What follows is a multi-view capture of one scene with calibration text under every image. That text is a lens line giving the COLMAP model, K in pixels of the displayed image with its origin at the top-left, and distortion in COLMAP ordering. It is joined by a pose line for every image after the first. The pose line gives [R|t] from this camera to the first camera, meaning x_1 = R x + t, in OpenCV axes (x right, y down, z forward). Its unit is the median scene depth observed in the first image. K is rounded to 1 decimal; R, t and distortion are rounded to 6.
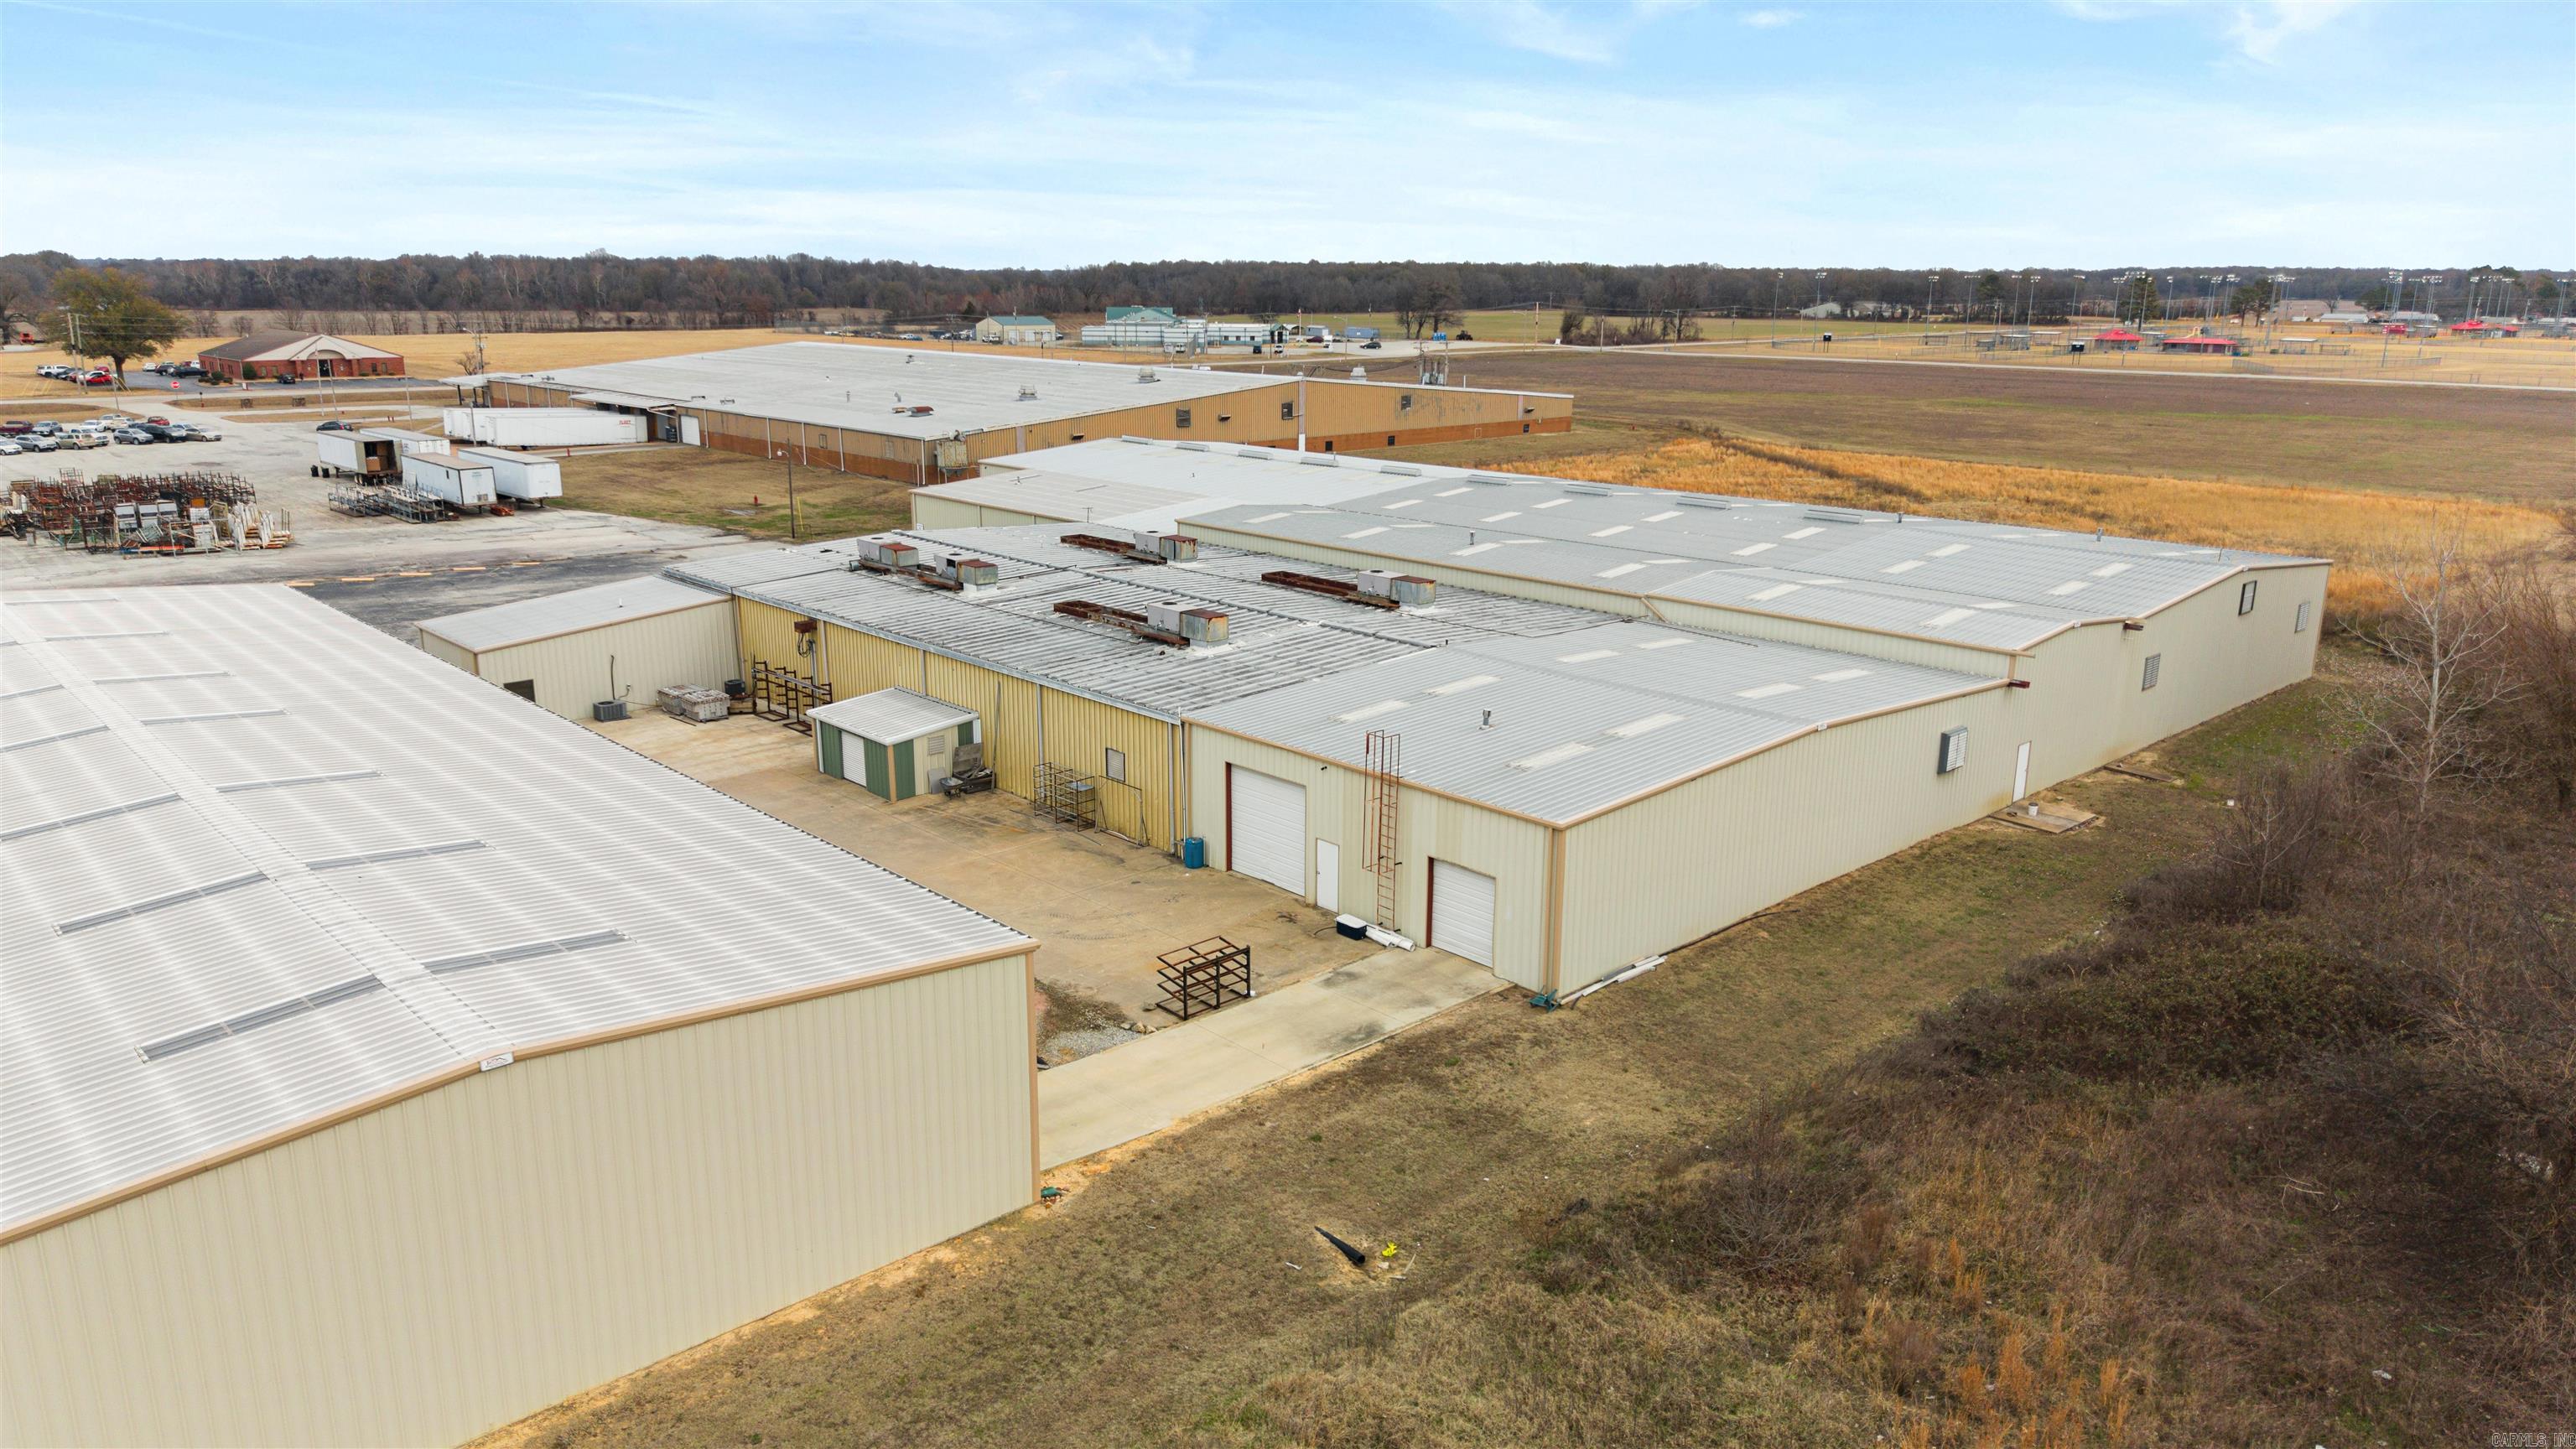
lens RADIAL K [[1752.2, 0, 1288.0], [0, 1752.2, 724.5], [0, 0, 1]] dist [0.021483, -0.003738]
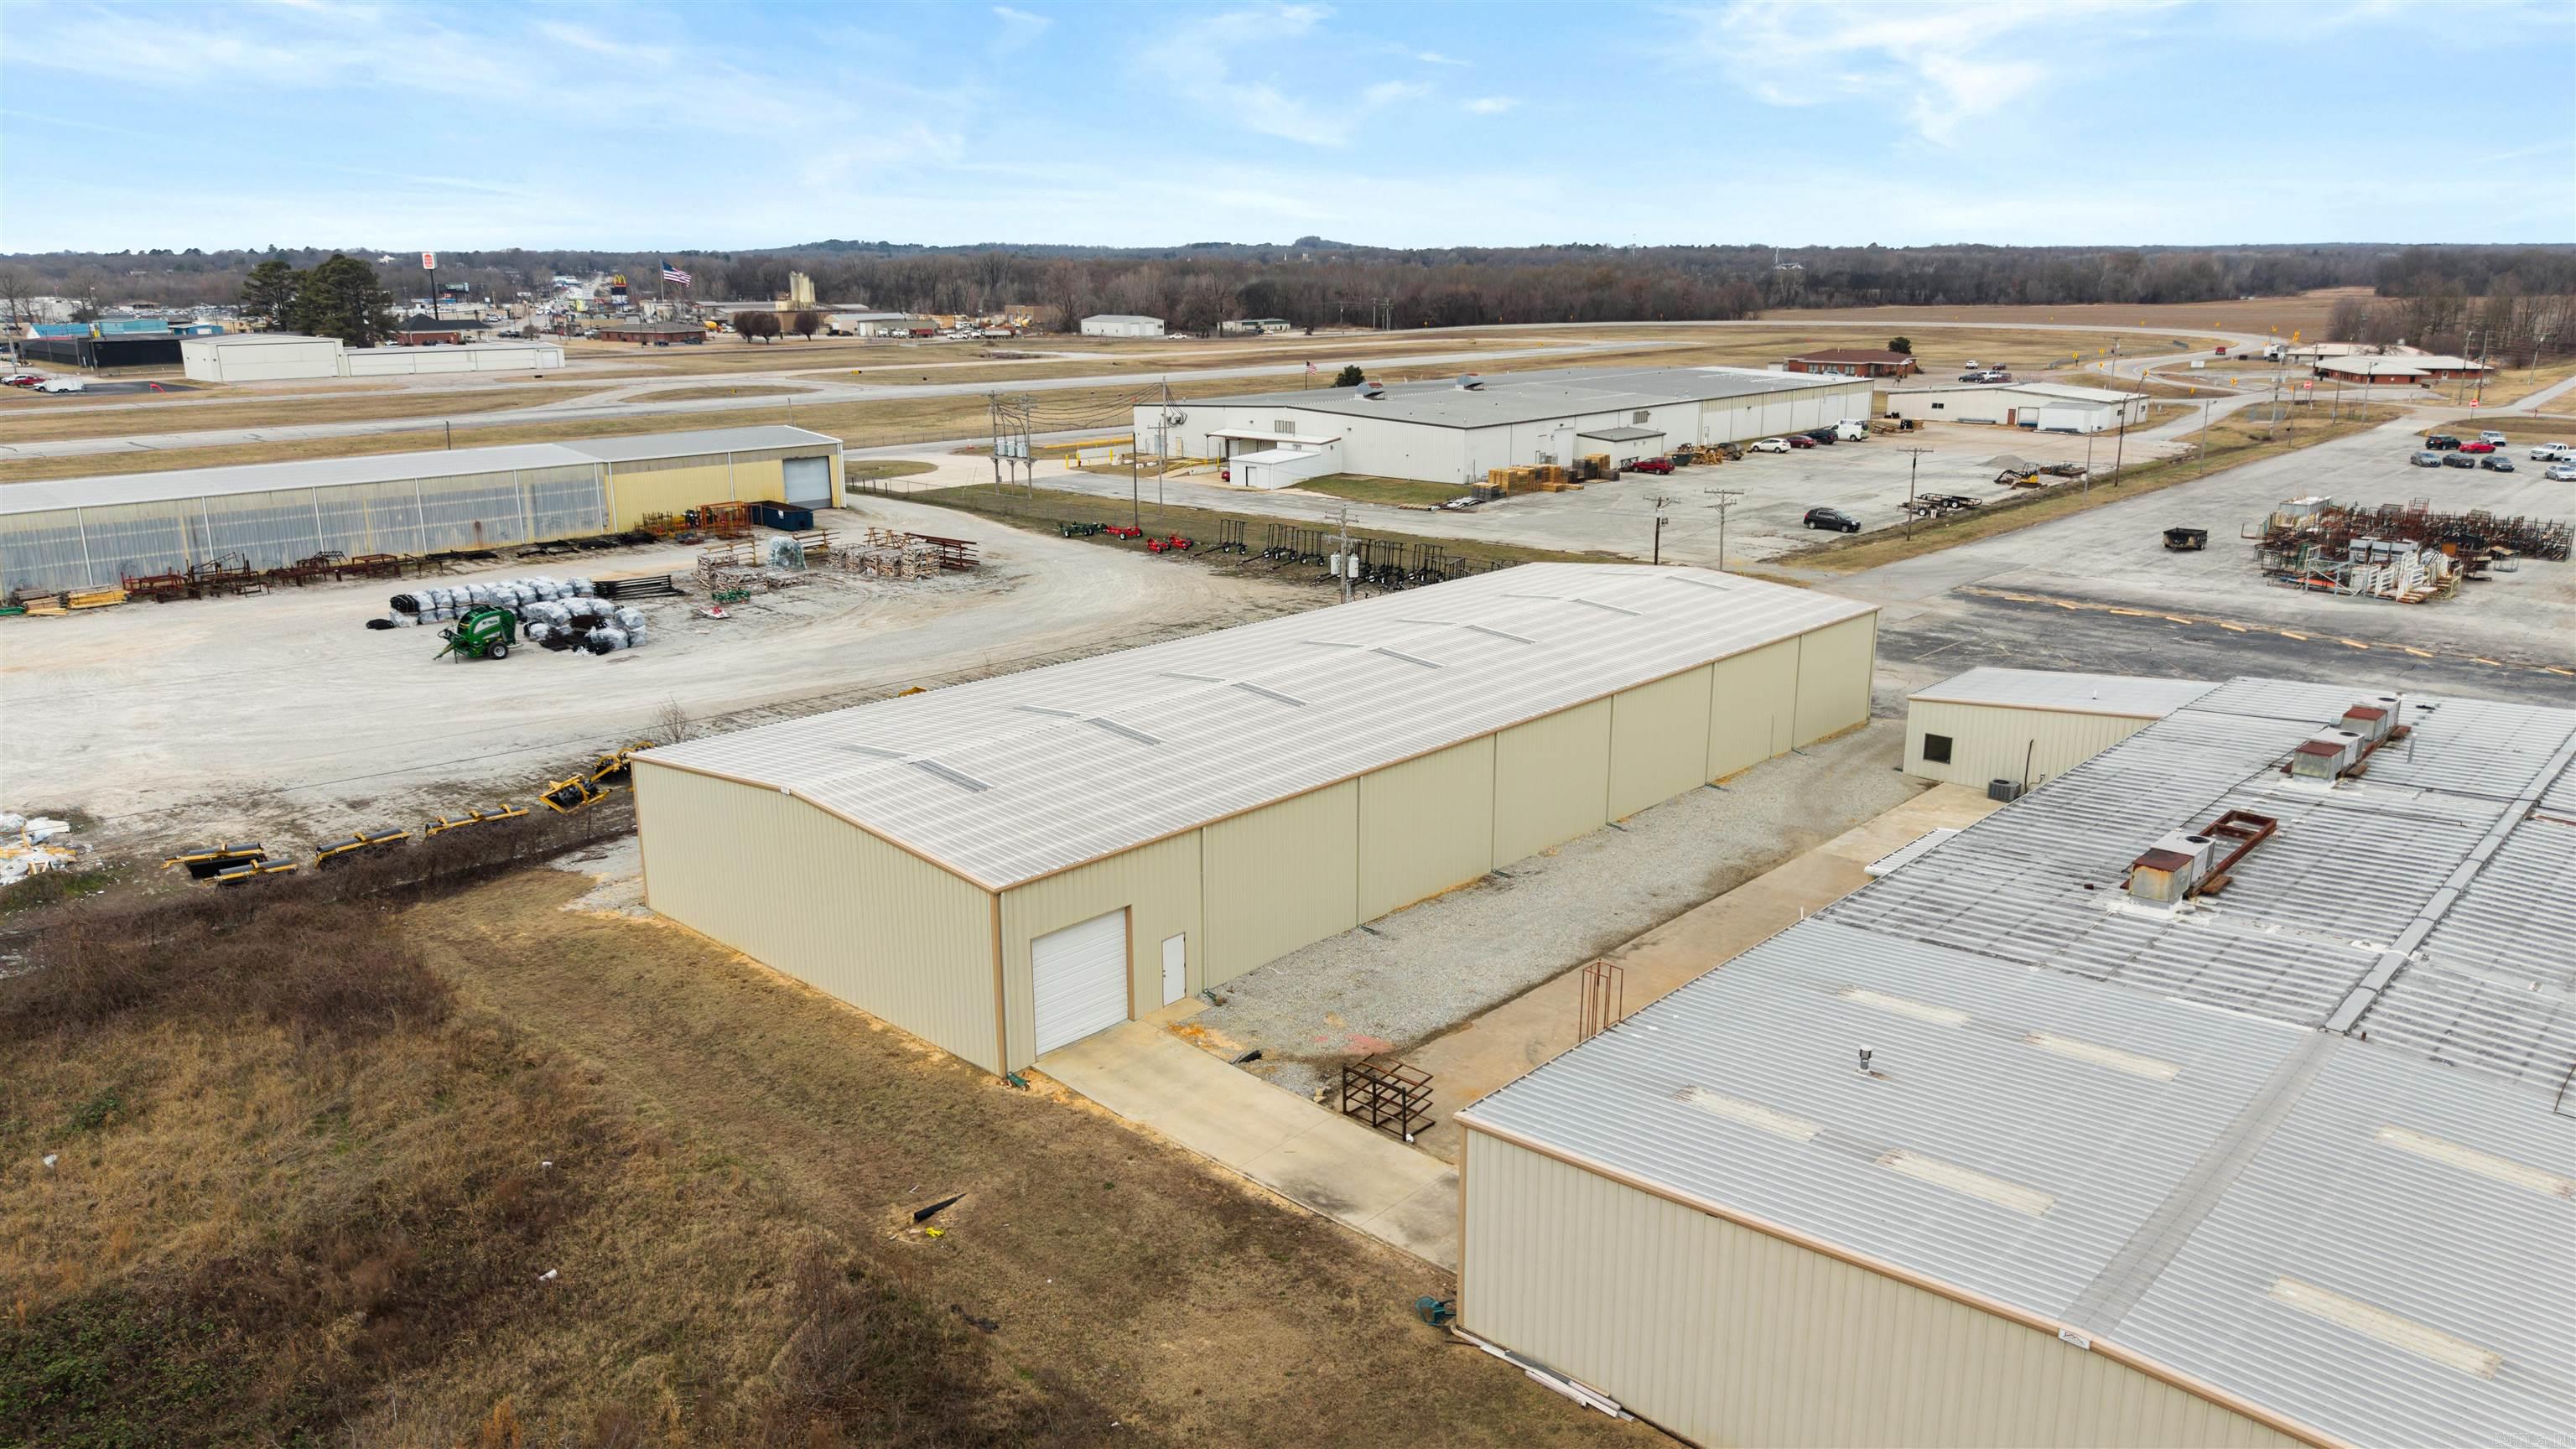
lens RADIAL K [[1752.2, 0, 1288.0], [0, 1752.2, 724.5], [0, 0, 1]] dist [0.021483, -0.003738]
pose [[0.048501, 0.242064, -0.969047, 1.042508], [-0.239012, 0.944815, 0.224048, -0.321836], [0.969805, 0.220747, 0.103681, 0.939765]]
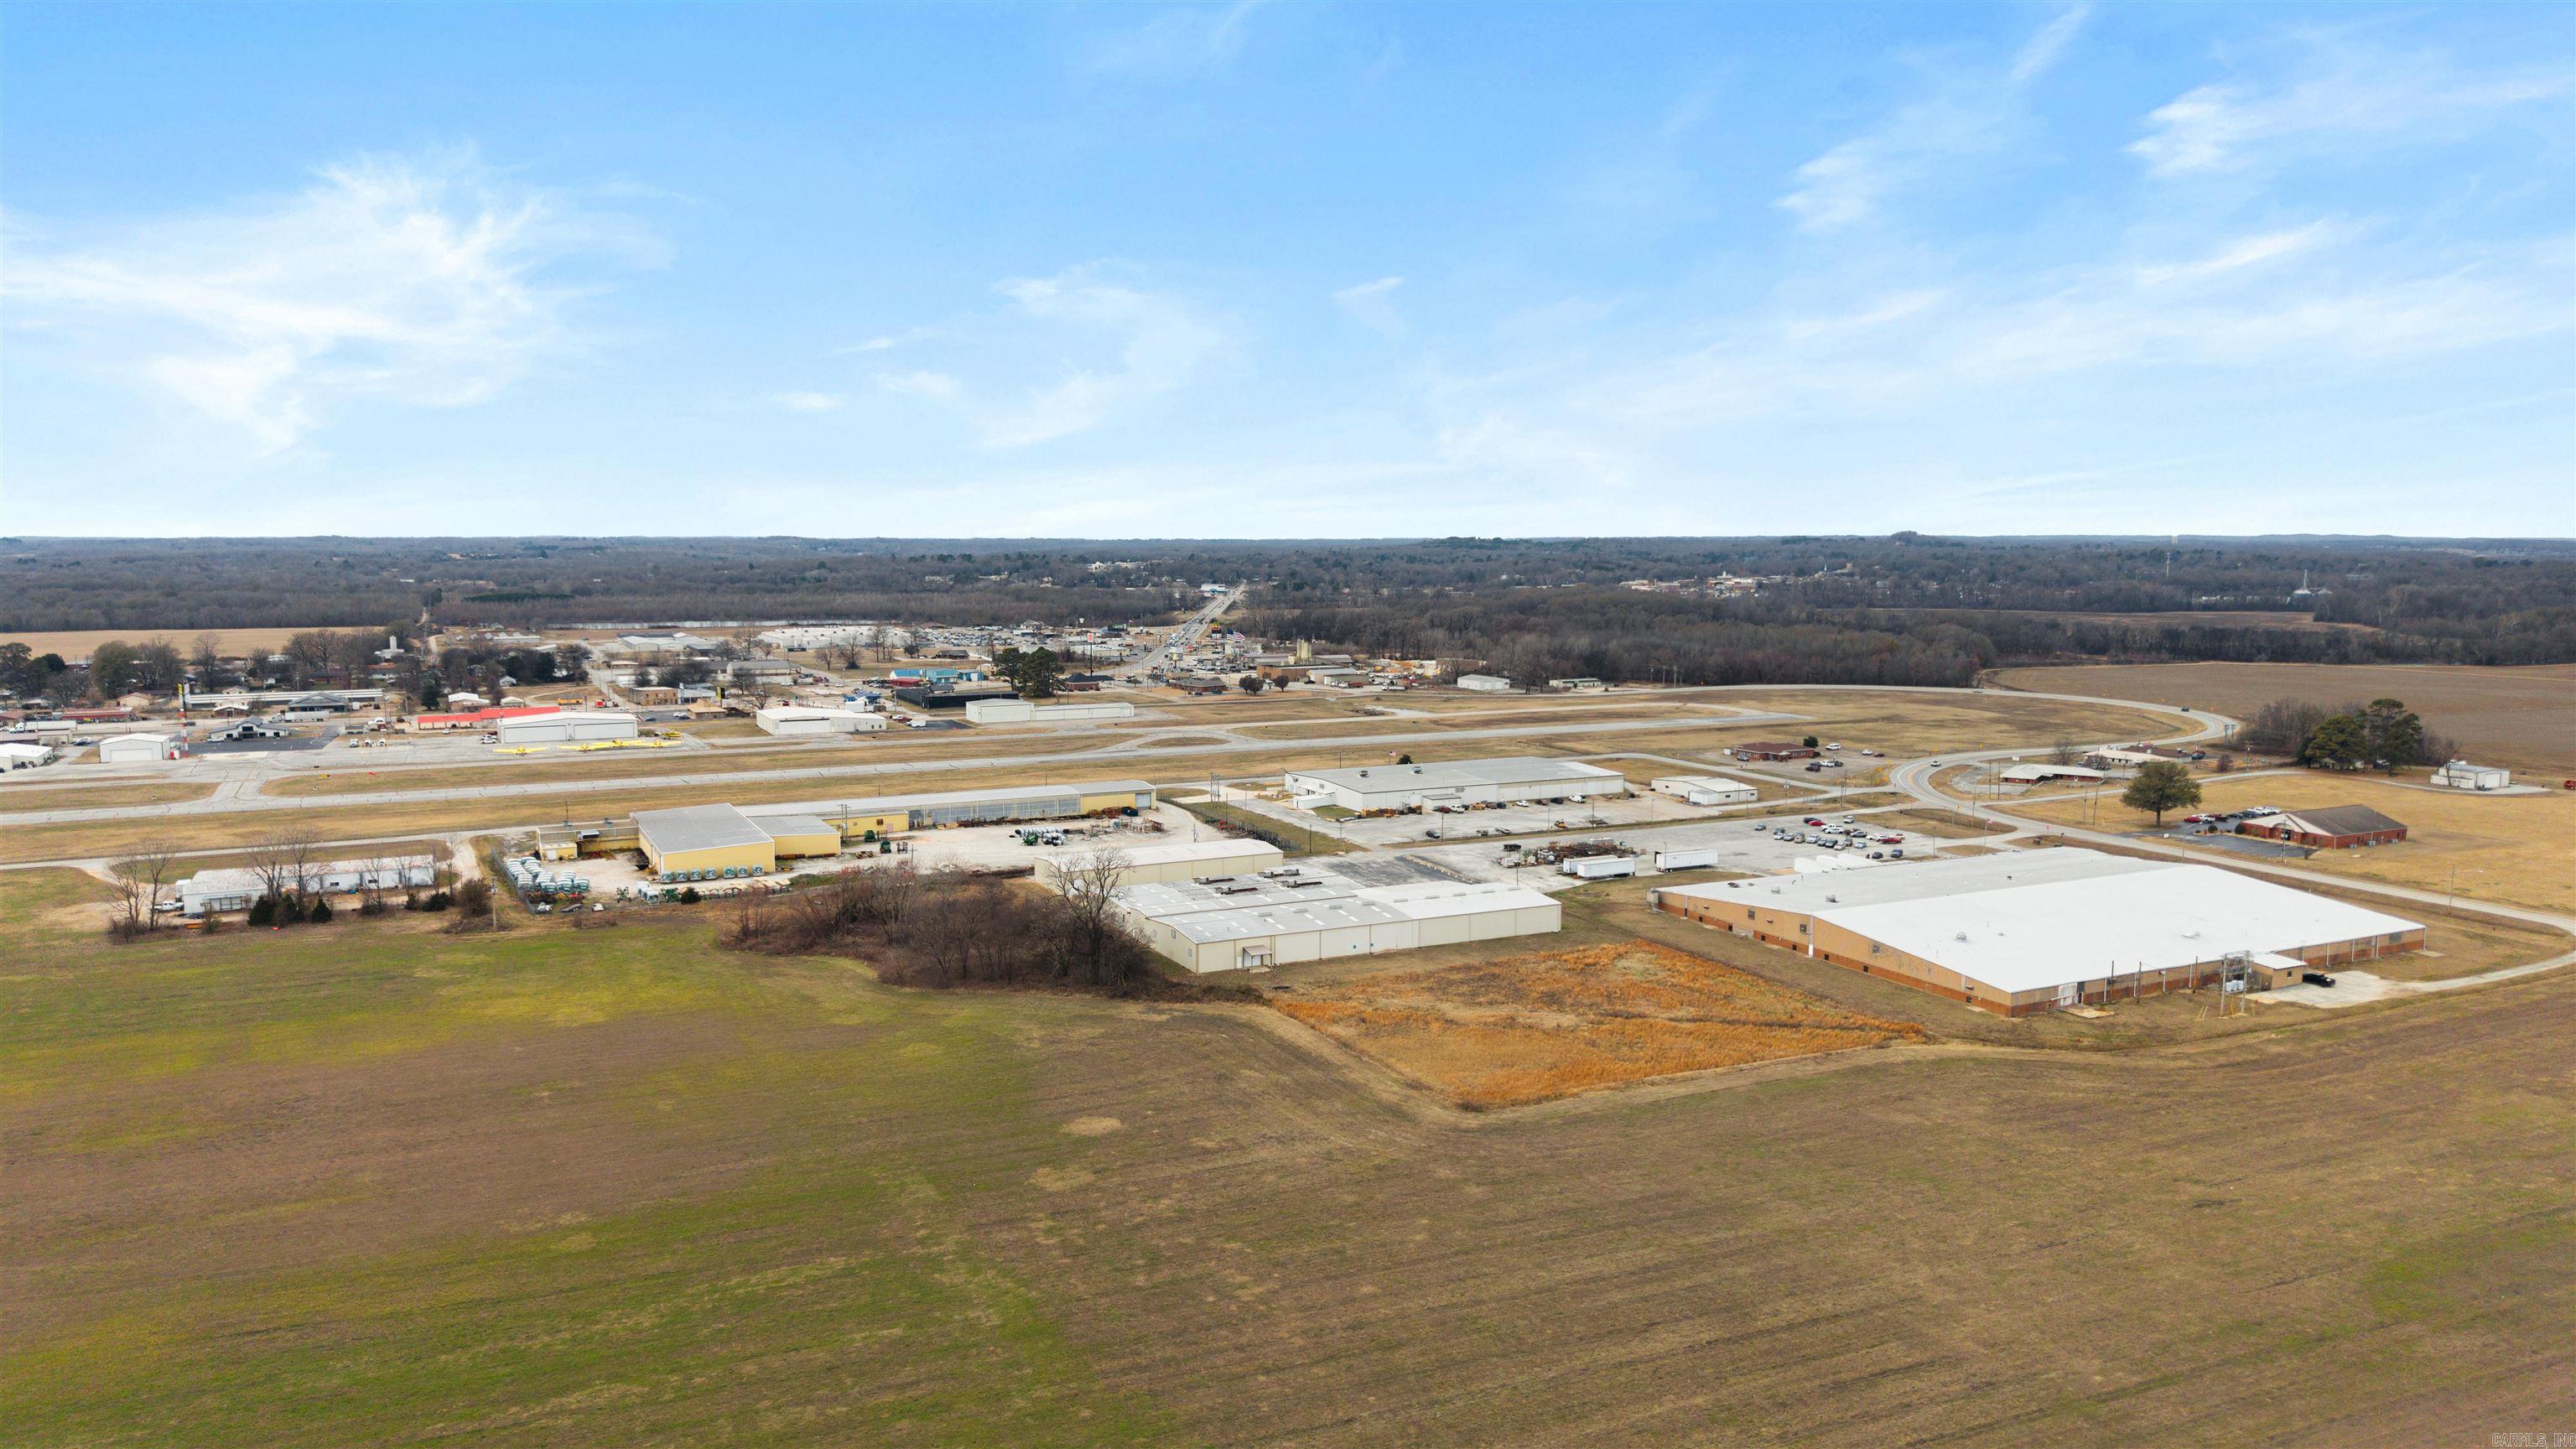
lens RADIAL K [[1752.2, 0, 1288.0], [0, 1752.2, 724.5], [0, 0, 1]] dist [0.021483, -0.003738]
pose [[-0.305605, 0.090606, -0.947838, 6.735311], [-0.234020, 0.957780, 0.167010, -2.020257], [0.922952, 0.272852, -0.271498, 3.570899]]
